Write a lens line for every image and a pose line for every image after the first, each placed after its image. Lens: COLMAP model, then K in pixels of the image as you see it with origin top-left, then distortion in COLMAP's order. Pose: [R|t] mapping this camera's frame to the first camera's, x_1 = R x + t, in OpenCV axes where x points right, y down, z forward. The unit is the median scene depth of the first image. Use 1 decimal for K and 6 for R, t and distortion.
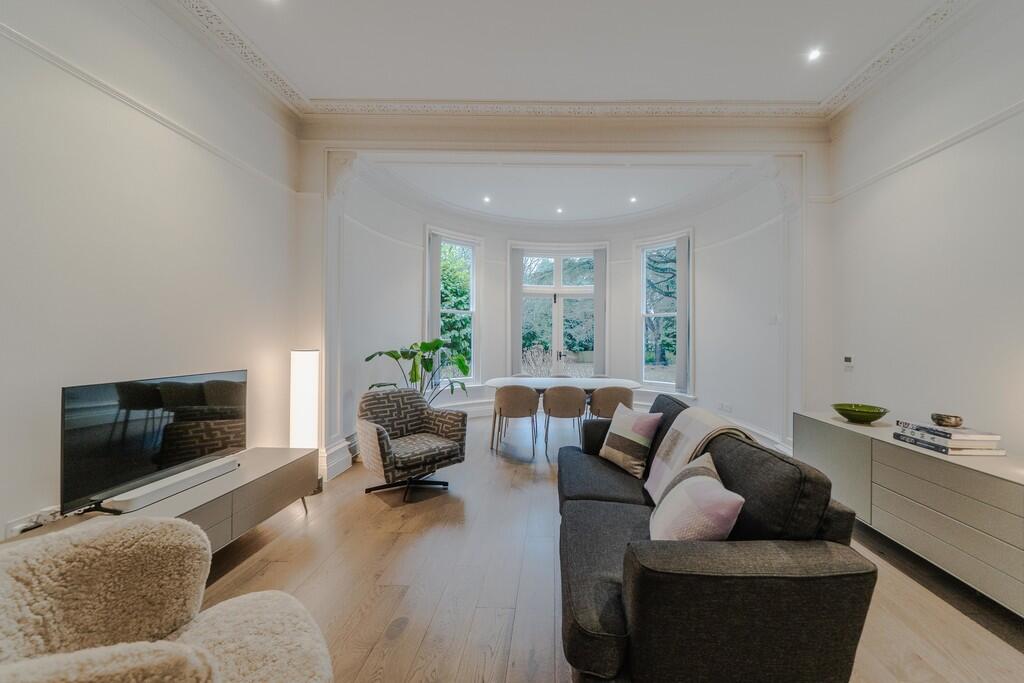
lens RADIAL K [[360.7, 0, 554.7], [0, 360.7, 339.6], [0, 0, 1]] dist [-0.002216, -0.000360]
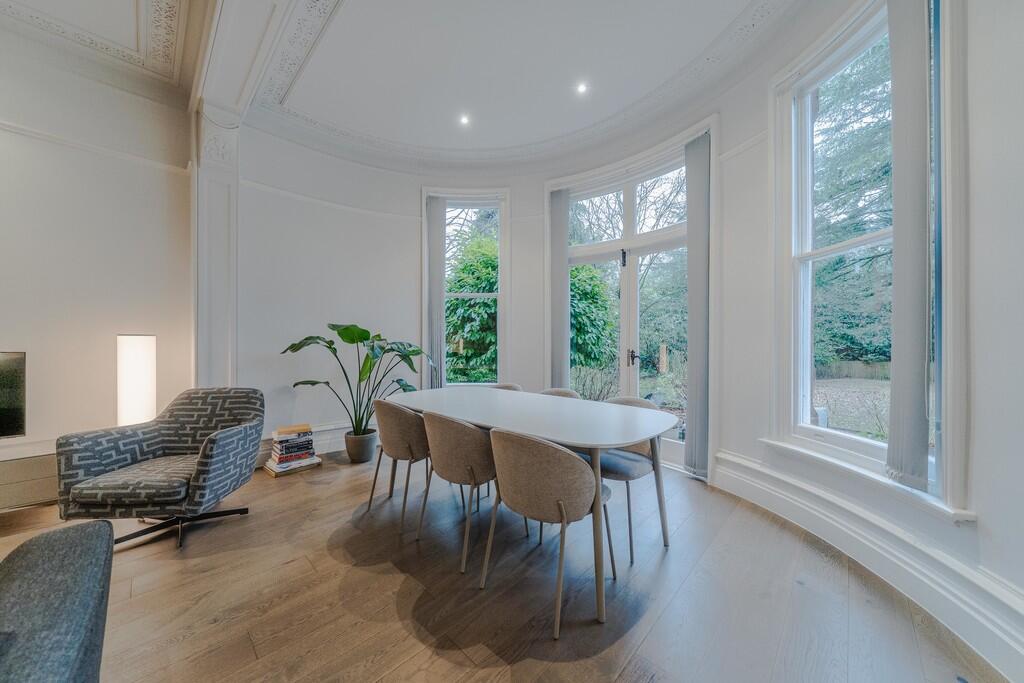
lens RADIAL K [[360.7, 0, 508.1], [0, 360.7, 340.8], [0, 0, 1]] dist [-0.002216, -0.000360]
pose [[0.714520, -0.015417, -0.699445, 0.476469], [0.001785, 0.999794, -0.020213, 0.051737], [0.699612, 0.013195, 0.714401, 0.821087]]
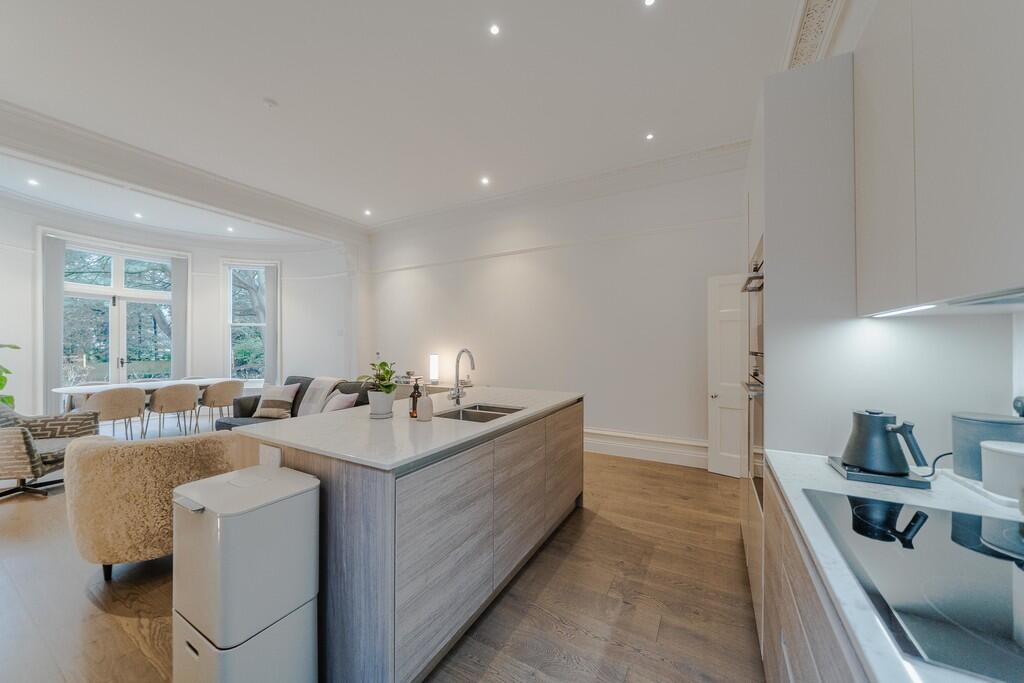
lens RADIAL K [[360.7, 0, 506.0], [0, 360.7, 344.8], [0, 0, 1]] dist [-0.002216, -0.000360]
pose [[0.496696, -0.003697, 0.867917, -0.529277], [0.007439, 0.999972, 0.000002, 0.009293], [-0.867893, 0.006456, 0.496710, -0.570596]]
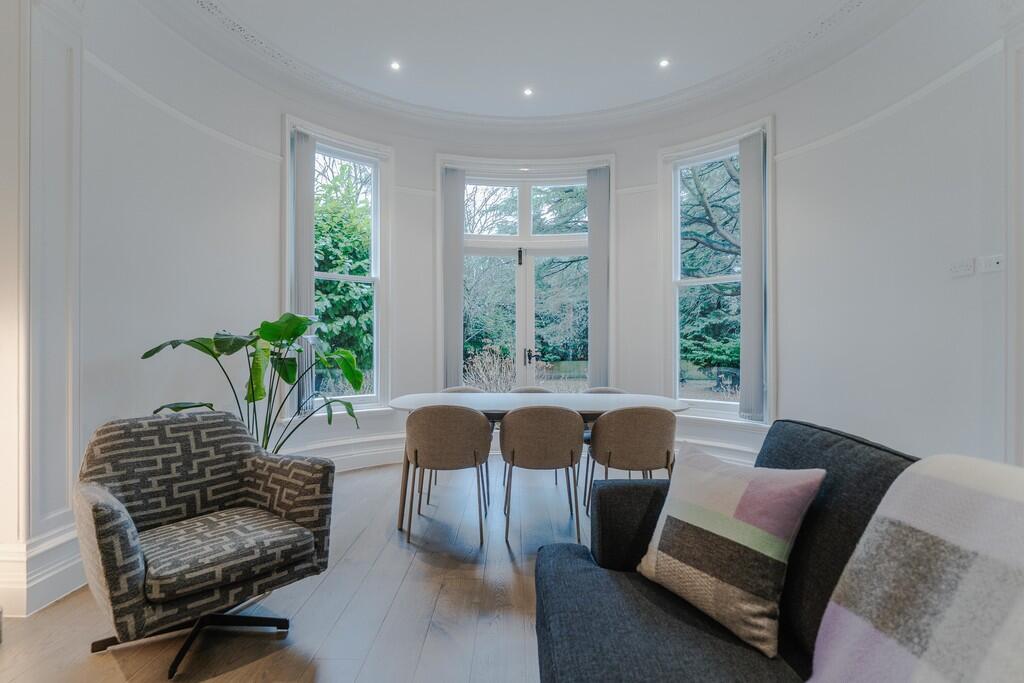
lens RADIAL K [[514.9, 0, 510.9], [0, 514.9, 346.9], [0, 0, 1]] dist [0.003653, 0.002805]
pose [[0.999894, -0.007536, -0.012487, -0.008030], [0.007543, 0.999971, 0.000564, 0.050720], [0.012483, -0.000658, 0.999922, 0.317120]]
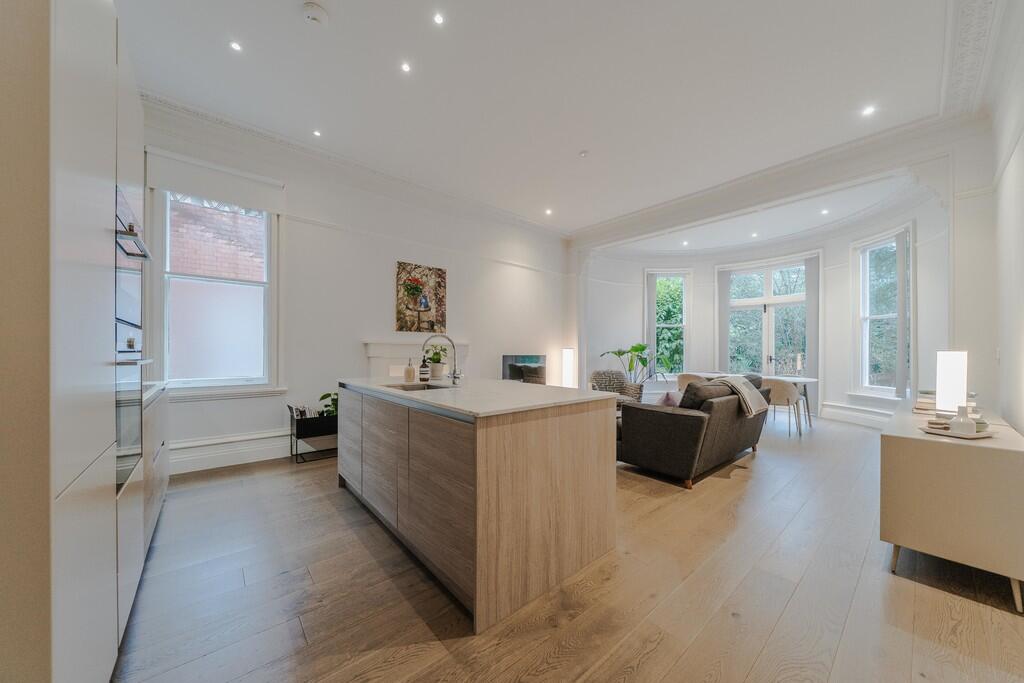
lens RADIAL K [[360.7, 0, 507.8], [0, 360.7, 344.7], [0, 0, 1]] dist [-0.002216, -0.000360]
pose [[0.638283, -0.016827, -0.769618, 0.615926], [-0.005951, 0.999623, -0.026791, 0.056078], [0.769778, 0.021680, 0.637943, -0.555206]]
